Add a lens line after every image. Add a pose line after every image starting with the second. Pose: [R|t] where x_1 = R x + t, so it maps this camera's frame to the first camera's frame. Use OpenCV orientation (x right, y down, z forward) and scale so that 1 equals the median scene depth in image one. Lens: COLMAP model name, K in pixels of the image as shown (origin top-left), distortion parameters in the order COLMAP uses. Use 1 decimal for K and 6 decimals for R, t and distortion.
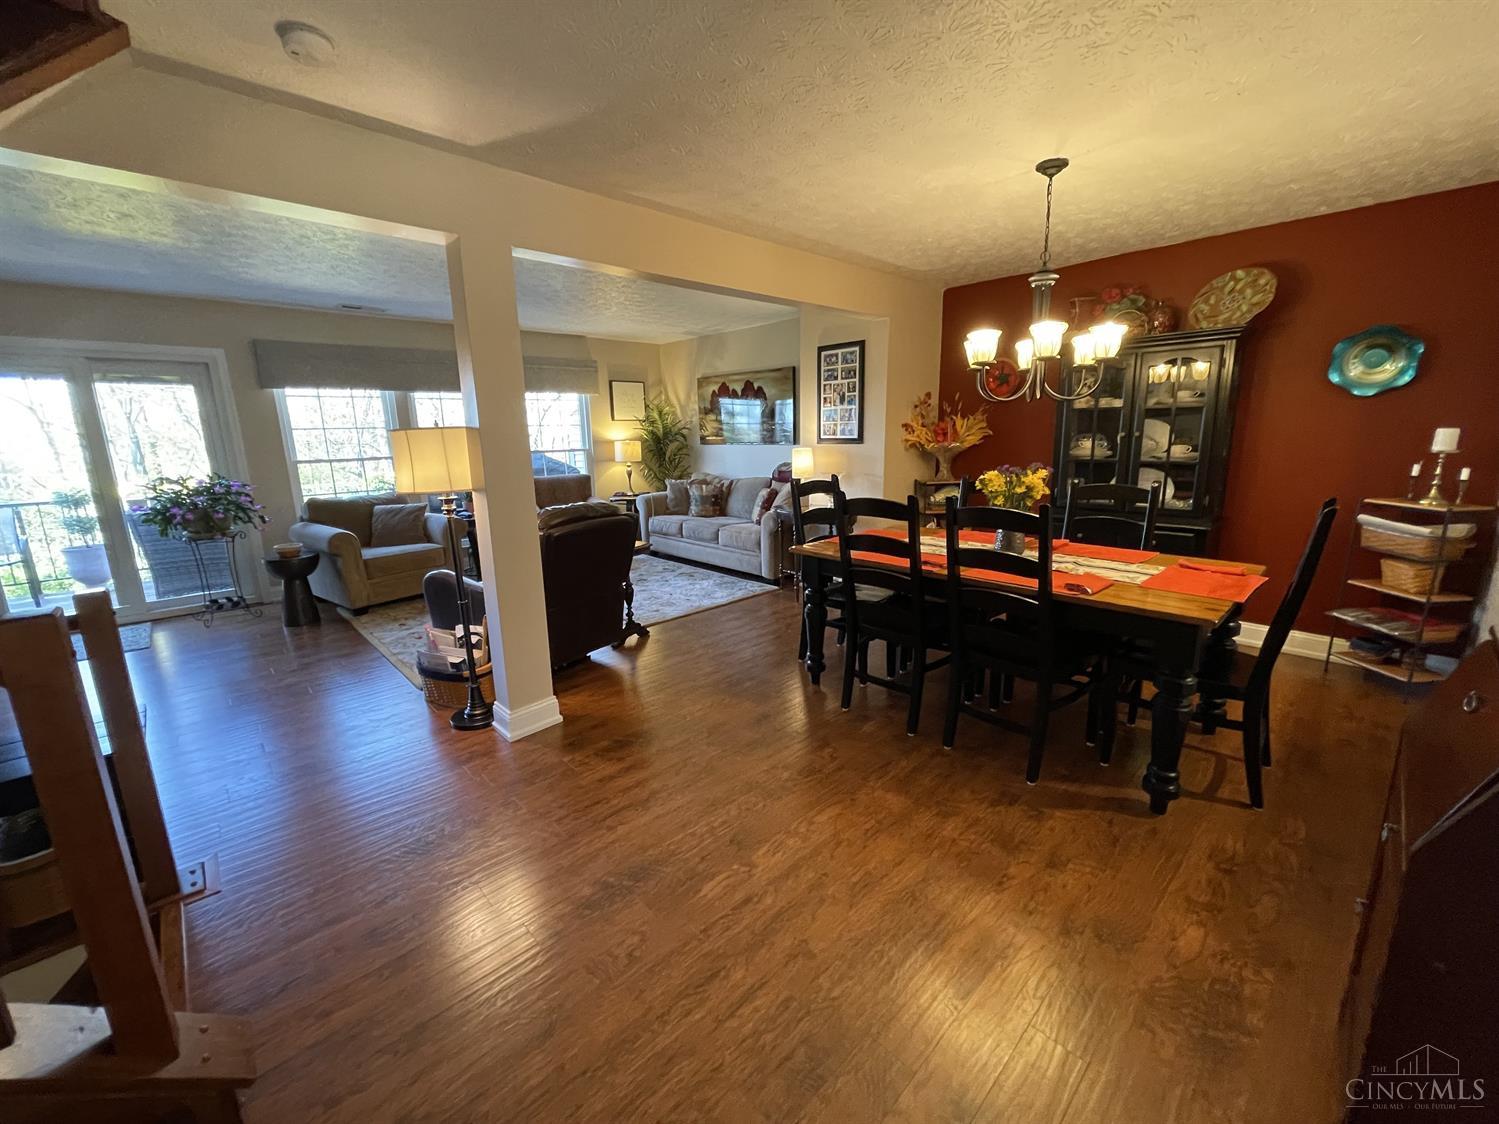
lens RADIAL K [[603.4, 0, 756.6], [0, 603.4, 558.1], [0, 0, 1]] dist [-0.007233, 0.002977]
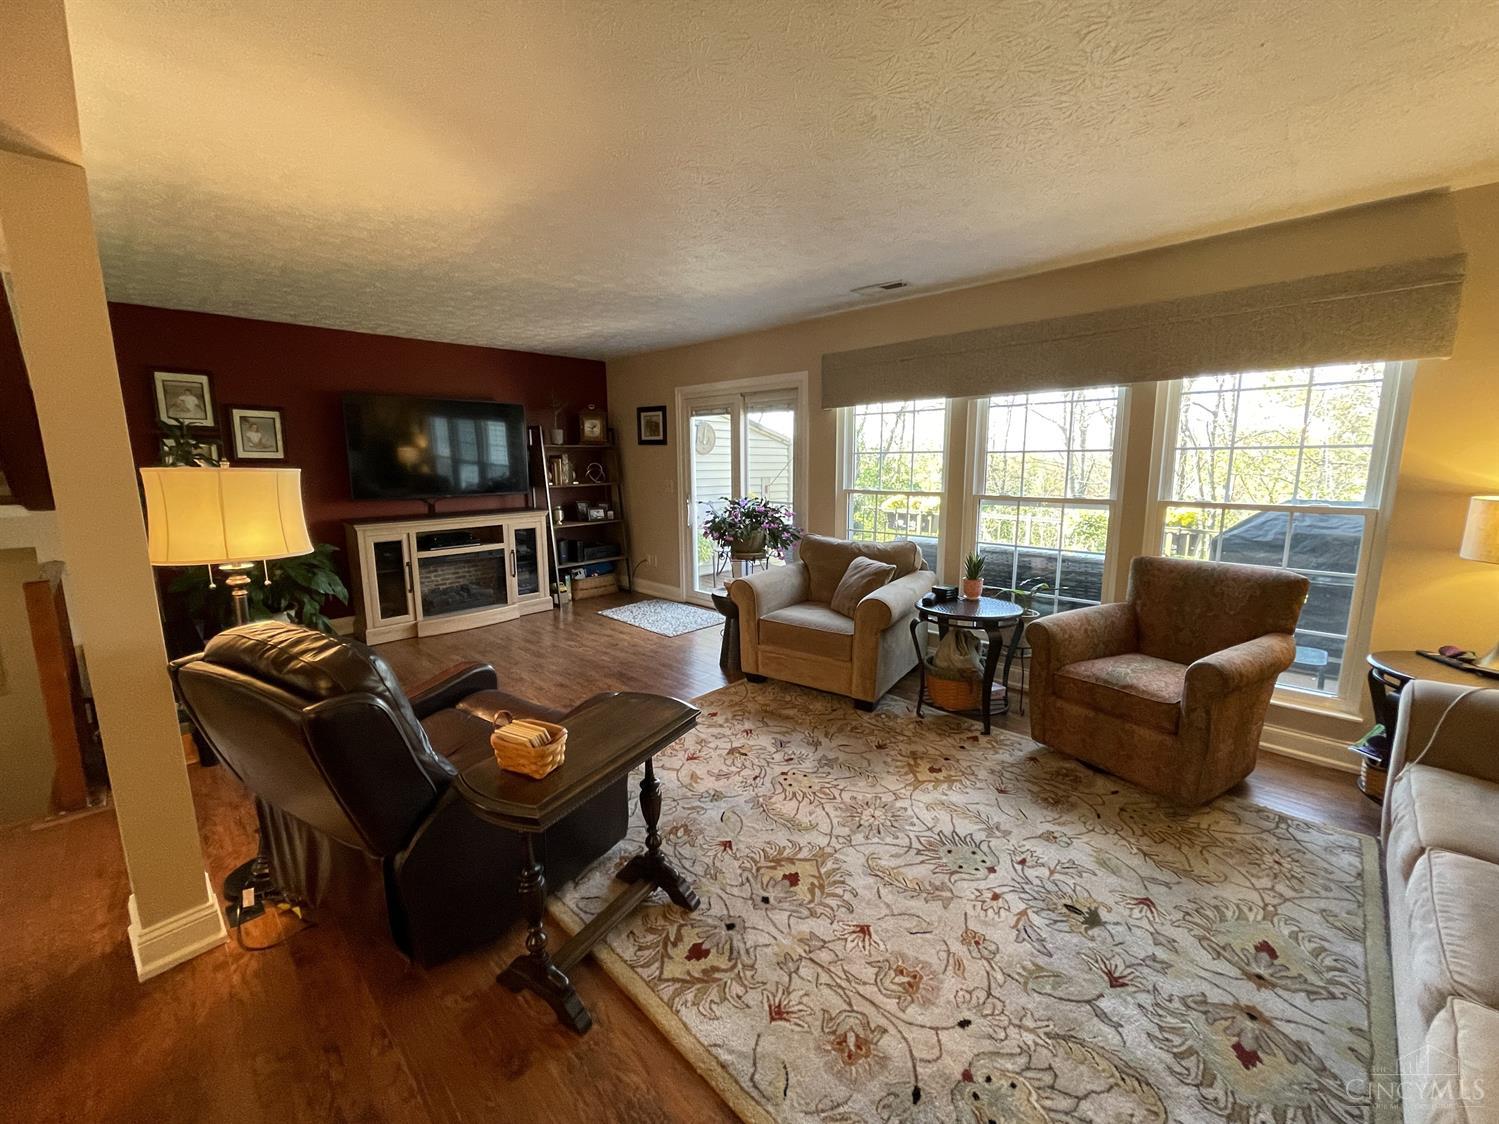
lens RADIAL K [[603.4, 0, 748.6], [0, 603.4, 557.3], [0, 0, 1]] dist [-0.007233, 0.002977]
pose [[0.033725, 0.183077, -0.982520, 0.111394], [-0.198928, 0.964638, 0.172917, -0.208704], [0.979434, 0.189620, 0.068952, 0.900464]]
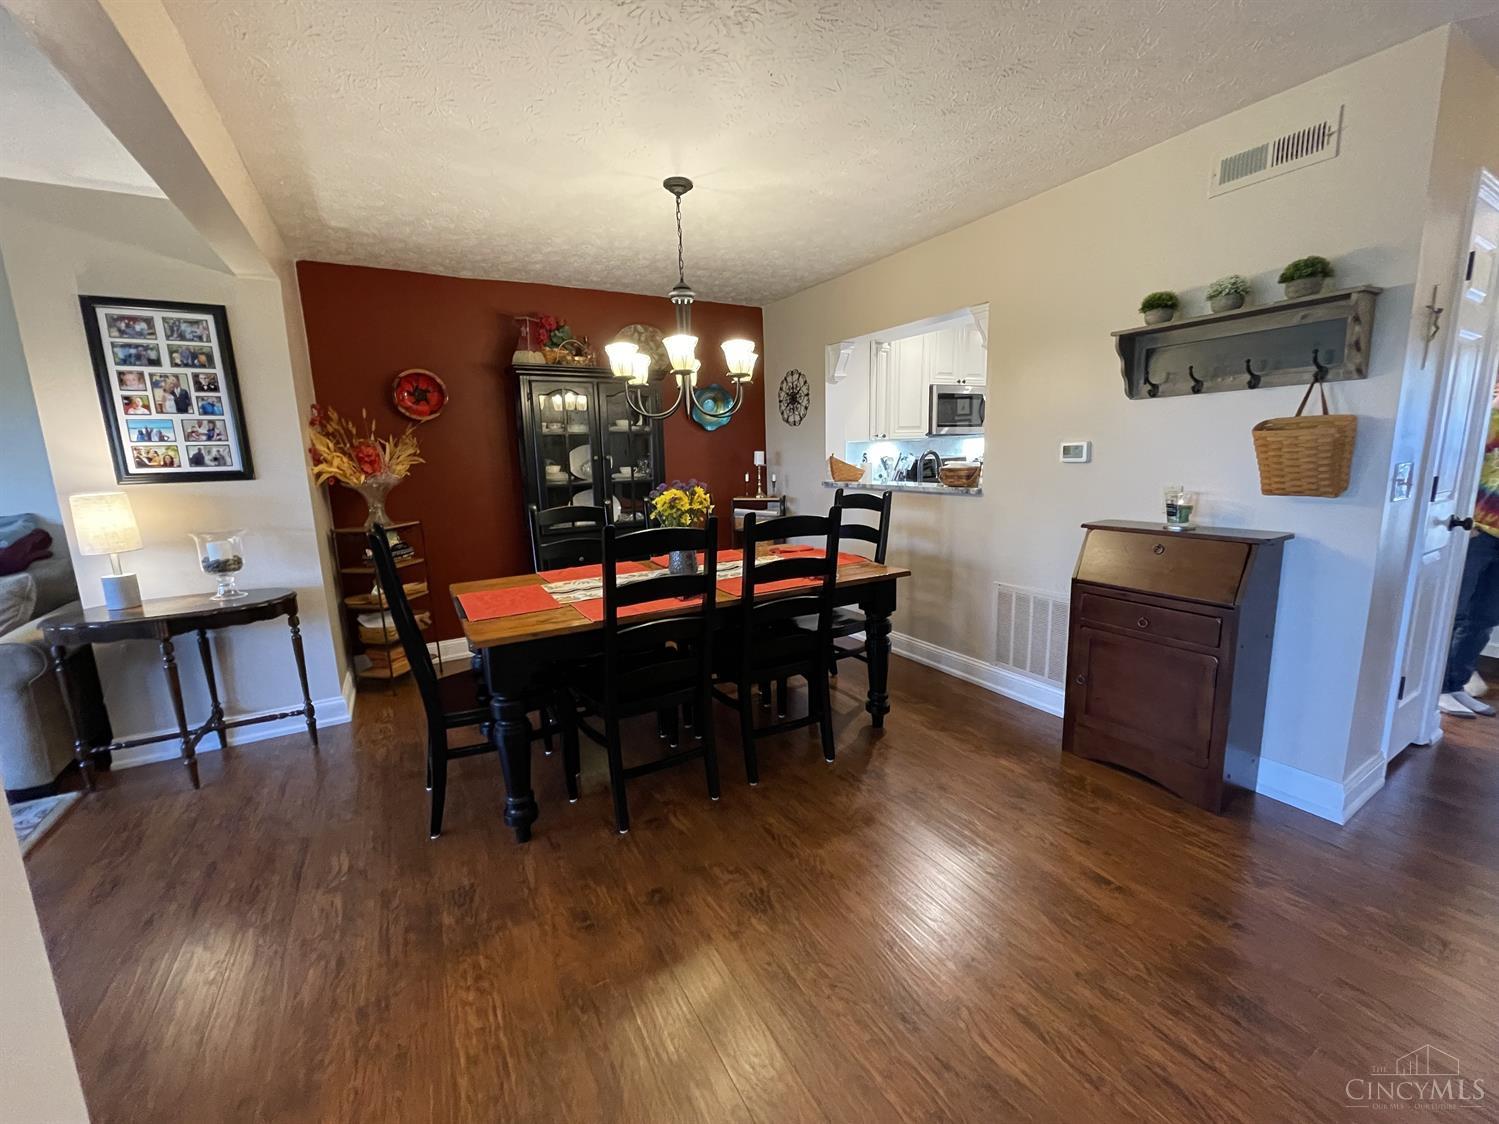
lens RADIAL K [[603.4, 0, 753.5], [0, 603.4, 556.9], [0, 0, 1]] dist [-0.007233, 0.002977]
pose [[0.242047, -0.154597, 0.957869, -0.283502], [0.224194, 0.969420, 0.099809, -0.063120], [-0.944008, 0.190590, 0.269305, 0.382149]]
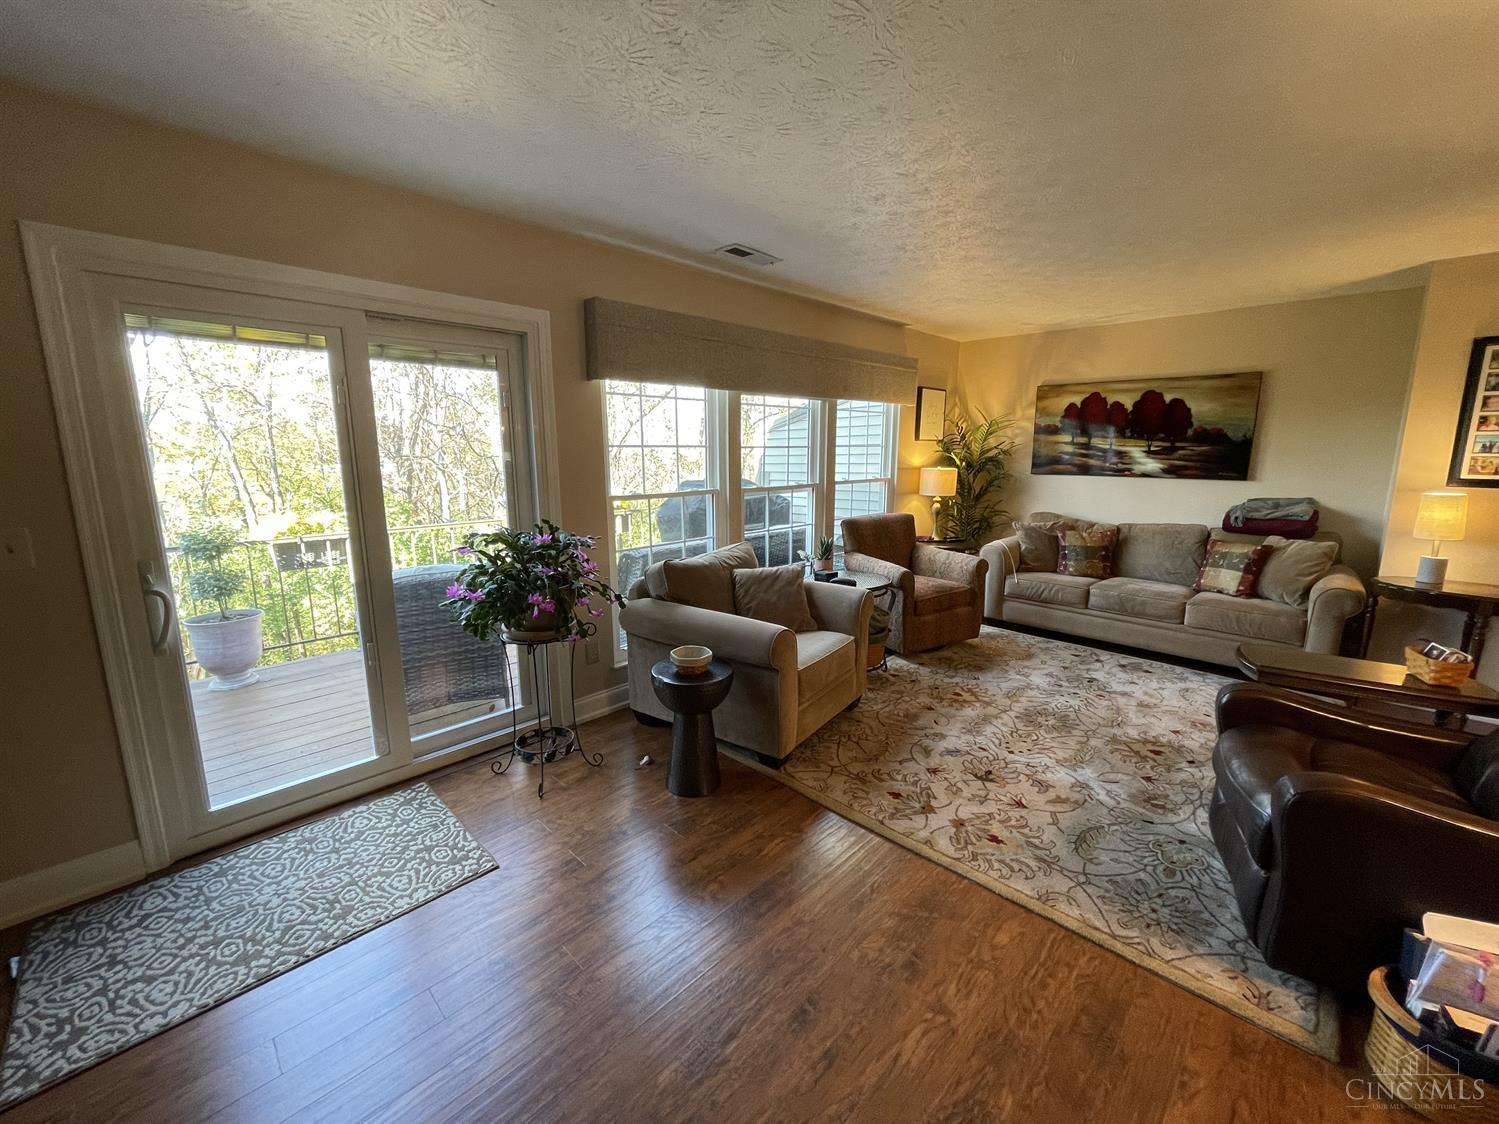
lens RADIAL K [[603.4, 0, 756.2], [0, 603.4, 555.3], [0, 0, 1]] dist [-0.007233, 0.002977]
pose [[0.998956, 0.012183, 0.044020, -0.708848], [-0.010858, 0.999485, -0.030207, -0.092373], [-0.044365, 0.029698, 0.998574, 0.408022]]
